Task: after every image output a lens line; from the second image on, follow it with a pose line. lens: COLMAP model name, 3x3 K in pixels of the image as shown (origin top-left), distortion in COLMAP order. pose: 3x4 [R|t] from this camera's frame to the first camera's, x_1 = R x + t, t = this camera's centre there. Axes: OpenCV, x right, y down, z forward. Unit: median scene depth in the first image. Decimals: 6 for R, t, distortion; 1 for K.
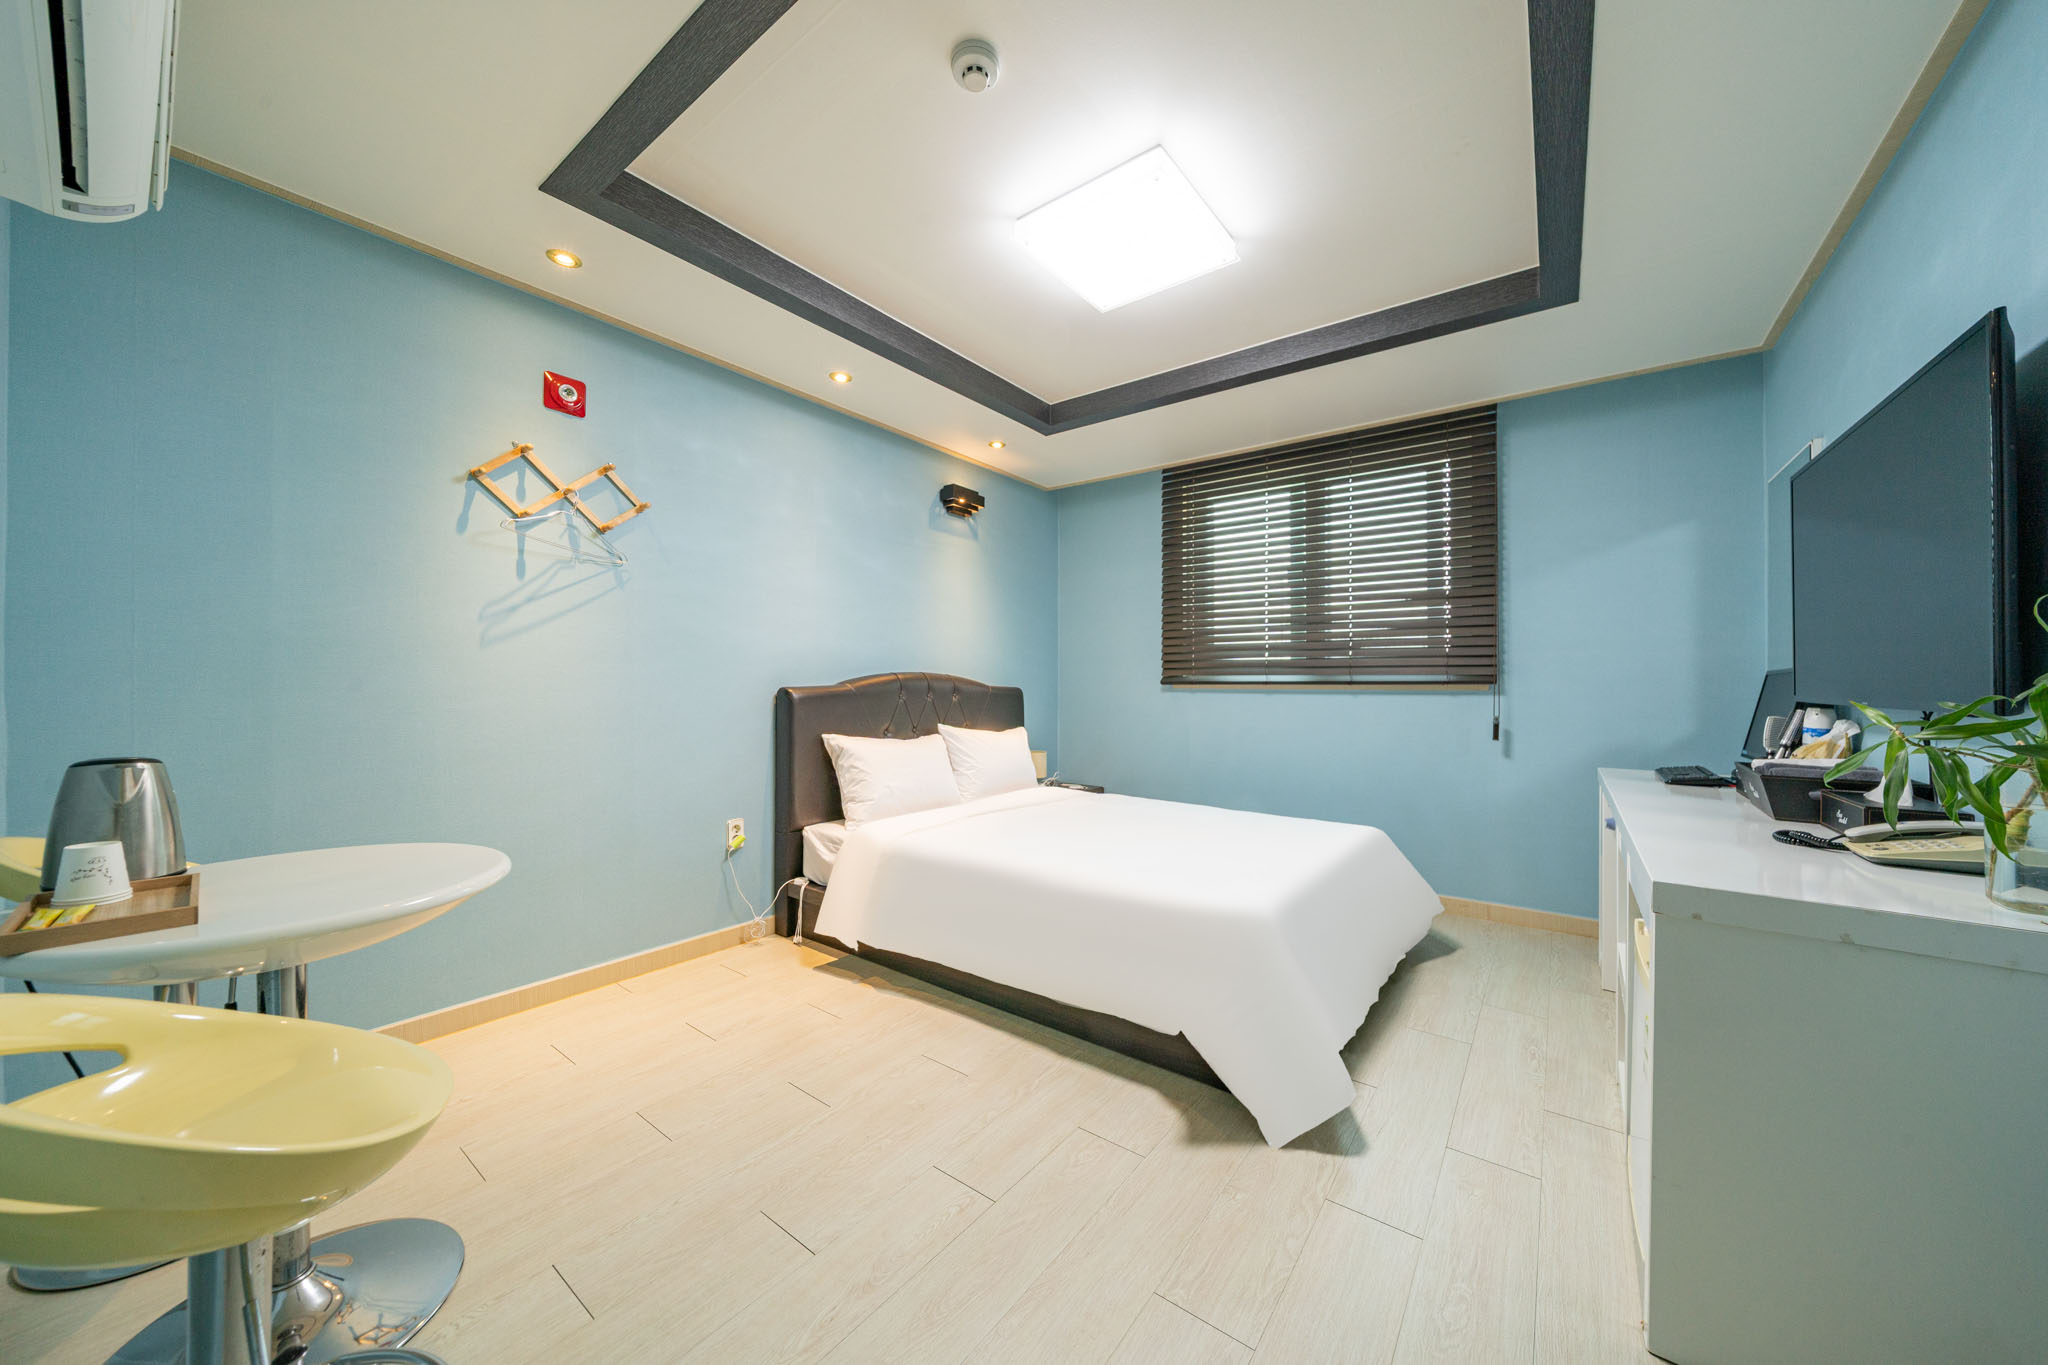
lens RADIAL K [[706.8, 0, 1030.9], [0, 706.8, 677.7], [0, 0, 1]] dist [-0.006004, 0.000290]
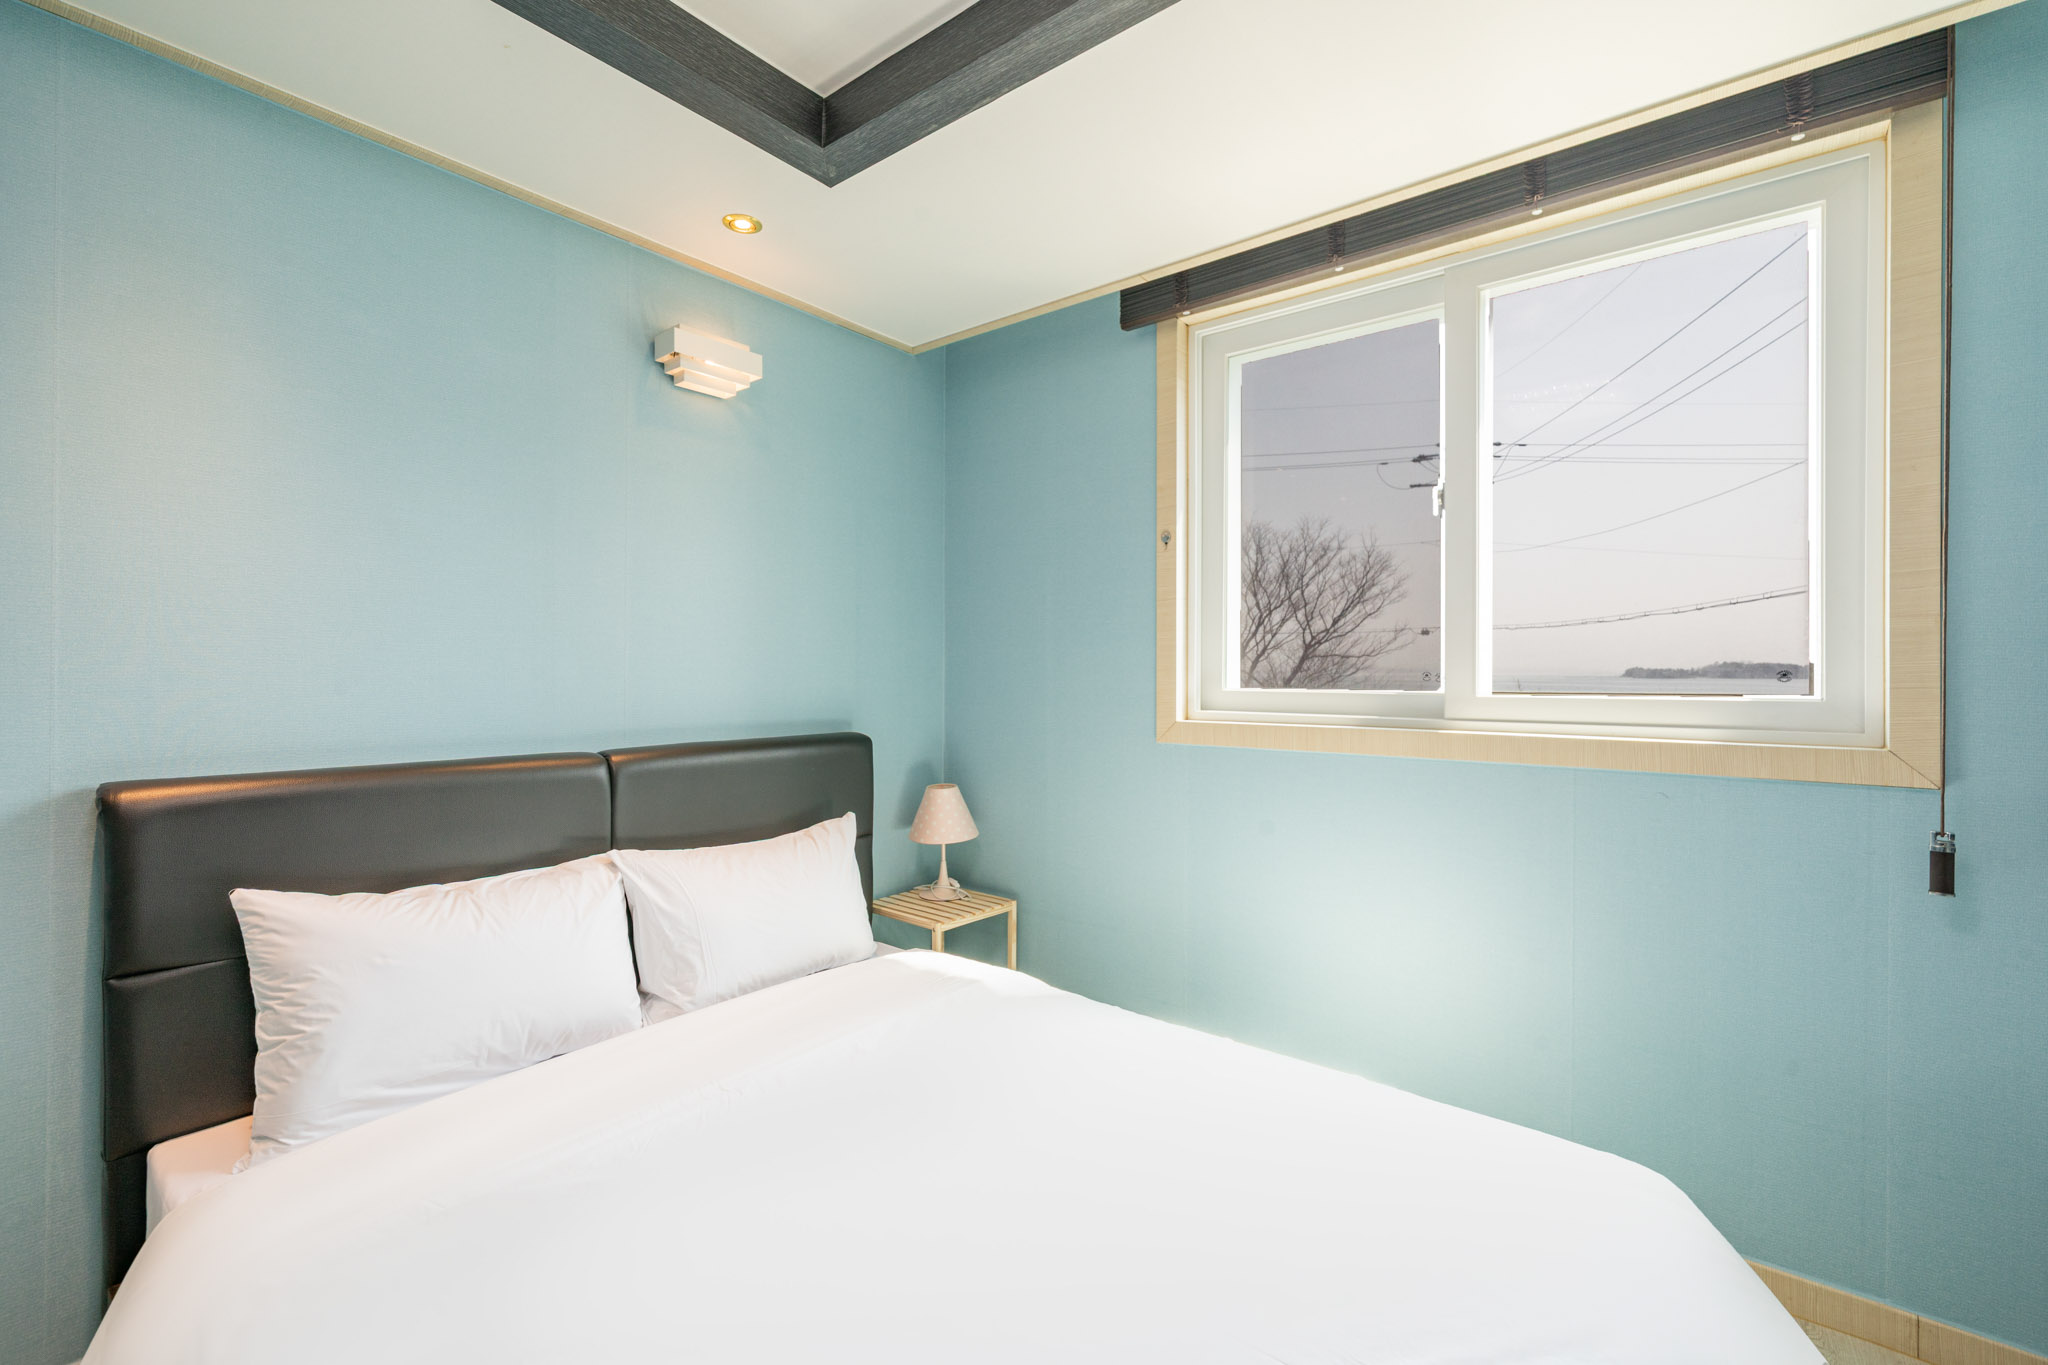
lens RADIAL K [[835.5, 0, 1036.4], [0, 835.5, 678.8], [0, 0, 1]] dist [-0.002014, -0.000177]
pose [[0.999862, -0.014586, -0.007945, 0.168249], [0.014713, 0.999760, 0.016214, -0.044437], [0.007706, -0.016329, 0.999837, 0.535447]]
